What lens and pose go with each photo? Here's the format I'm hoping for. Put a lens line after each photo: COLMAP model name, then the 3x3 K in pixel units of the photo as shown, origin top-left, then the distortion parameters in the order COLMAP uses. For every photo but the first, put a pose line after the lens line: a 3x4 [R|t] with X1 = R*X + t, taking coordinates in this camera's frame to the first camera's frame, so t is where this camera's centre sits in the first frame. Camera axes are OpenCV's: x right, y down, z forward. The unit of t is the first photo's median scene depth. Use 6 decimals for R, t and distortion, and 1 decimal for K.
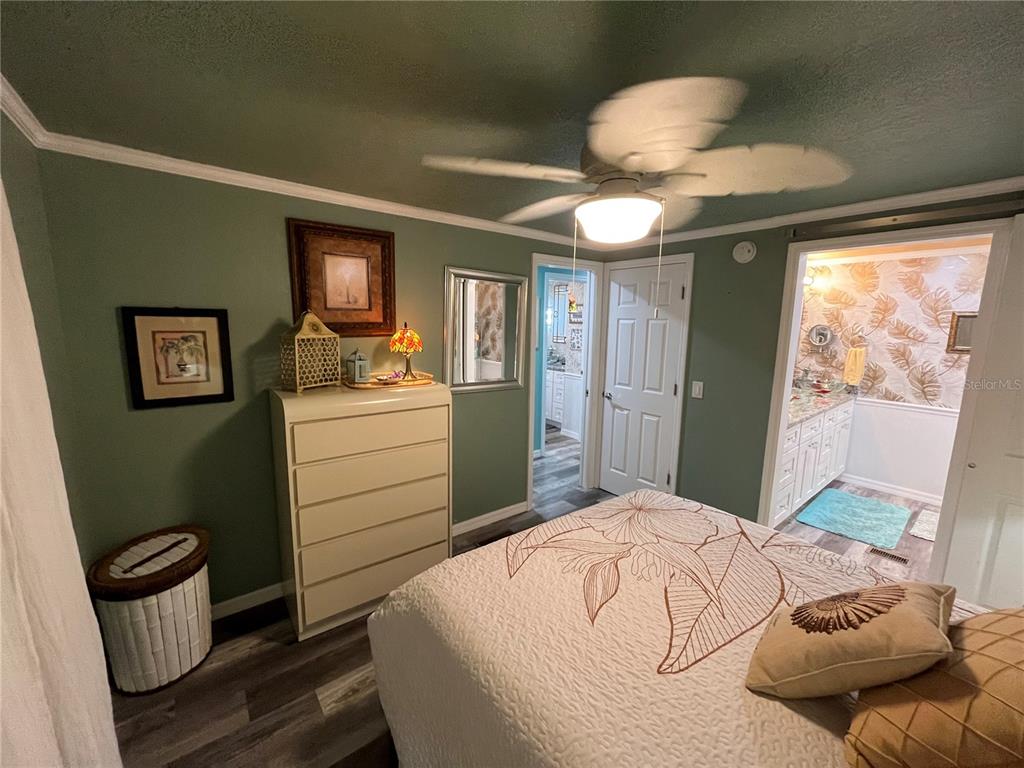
lens RADIAL K [[415.1, 0, 512.7], [0, 415.1, 384.3], [0, 0, 1]] dist [-0.003436, -0.000658]
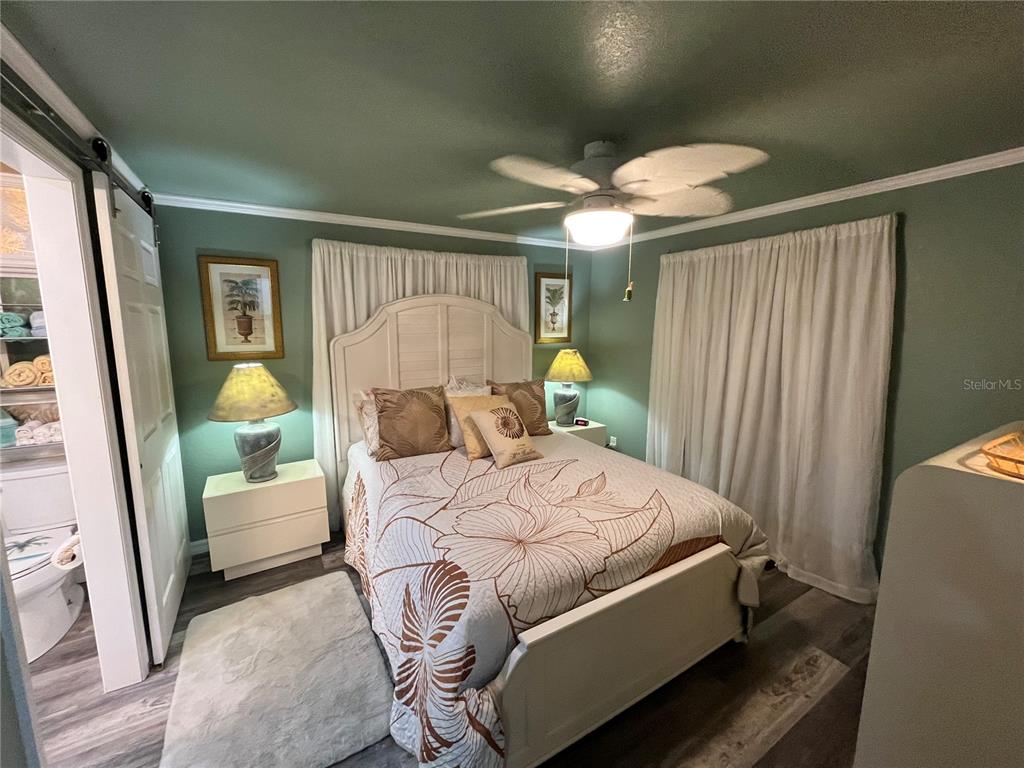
lens RADIAL K [[415.1, 0, 511.0], [0, 415.1, 376.8], [0, 0, 1]] dist [-0.003436, -0.000658]
pose [[-0.990648, -0.039498, 0.130598, 0.133155], [0.000575, 0.955963, 0.293486, -0.136157], [-0.136439, 0.290817, -0.947001, 0.954639]]
